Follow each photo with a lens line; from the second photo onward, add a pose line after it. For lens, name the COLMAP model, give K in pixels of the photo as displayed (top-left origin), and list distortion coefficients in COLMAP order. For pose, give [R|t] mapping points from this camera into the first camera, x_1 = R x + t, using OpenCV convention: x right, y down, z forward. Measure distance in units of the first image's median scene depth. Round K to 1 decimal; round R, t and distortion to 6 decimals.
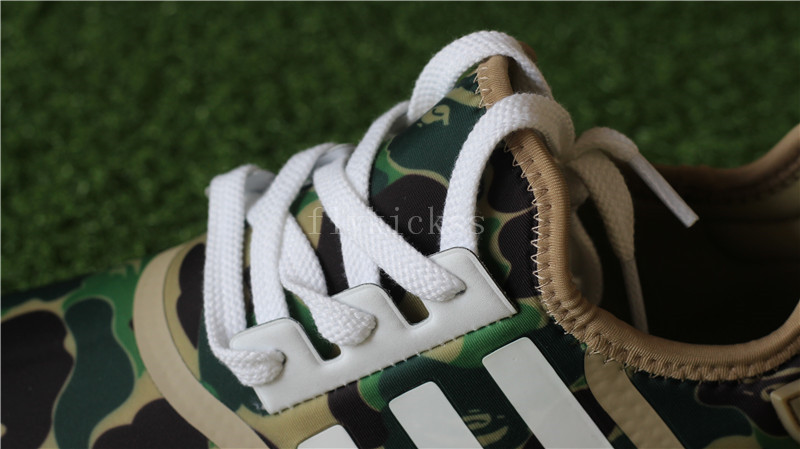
lens RADIAL K [[2068.1, 0, 403.3], [0, 2068.1, 225.1], [0, 0, 1]] dist [-0.121637, 0.000000]
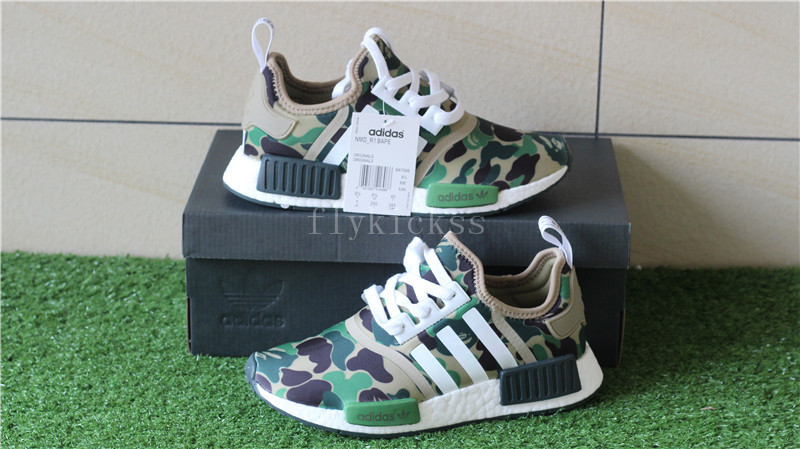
lens RADIAL K [[2068.1, 0, 399.8], [0, 2068.1, 229.0], [0, 0, 1]] dist [-0.121637, 0.000000]
pose [[0.973520, -0.090848, 0.209773, -0.755852], [0.156865, 0.932986, -0.323930, 1.008031], [-0.166287, 0.348259, 0.922532, -2.156491]]
